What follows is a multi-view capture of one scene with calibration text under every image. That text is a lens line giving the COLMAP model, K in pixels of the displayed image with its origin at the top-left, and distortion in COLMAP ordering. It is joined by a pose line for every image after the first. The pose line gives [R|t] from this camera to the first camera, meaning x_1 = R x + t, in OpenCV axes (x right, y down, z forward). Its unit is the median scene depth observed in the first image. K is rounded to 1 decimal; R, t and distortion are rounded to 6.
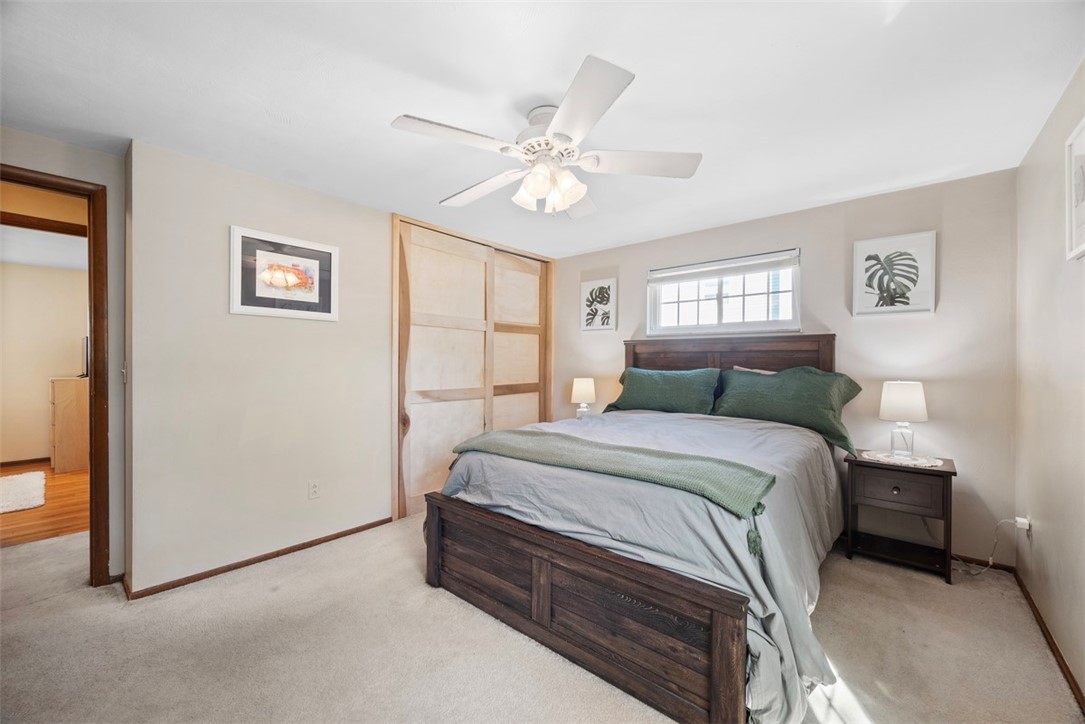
lens RADIAL K [[426.8, 0, 546.2], [0, 426.8, 363.9], [0, 0, 1]] dist [-0.001005, -0.000165]
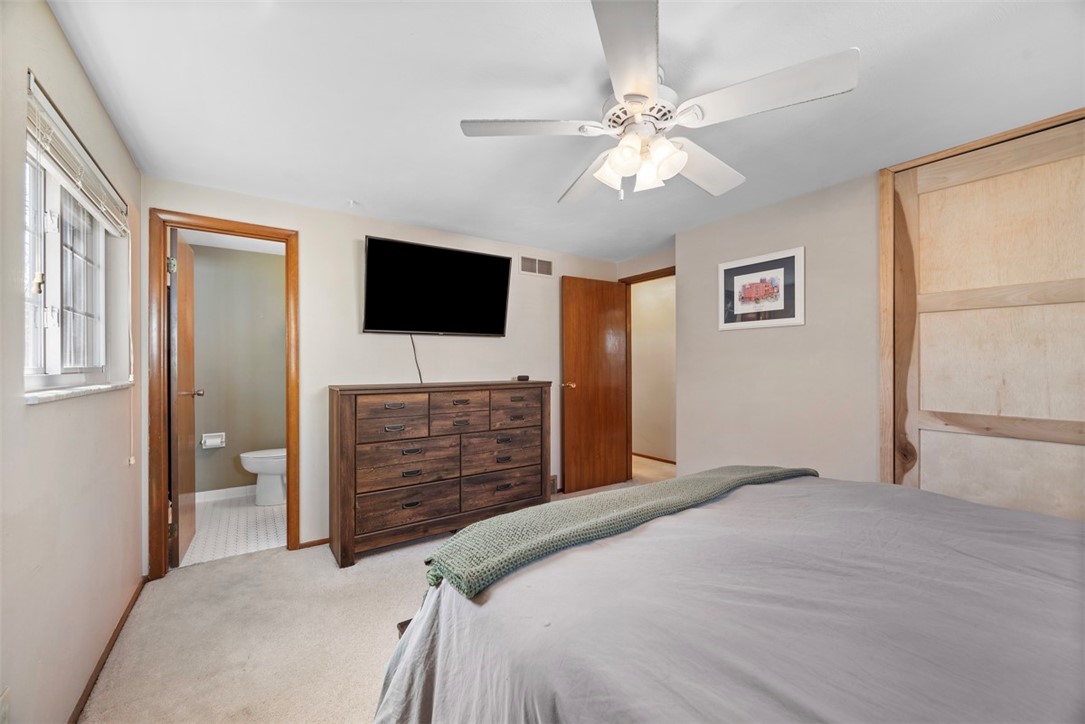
lens RADIAL K [[426.8, 0, 546.2], [0, 426.8, 363.9], [0, 0, 1]] dist [-0.001005, -0.000165]
pose [[-0.249184, -0.003758, -0.968449, 0.346239], [-0.003334, 0.999990, -0.003022, -0.004889], [0.968450, 0.002476, -0.249194, 0.416407]]
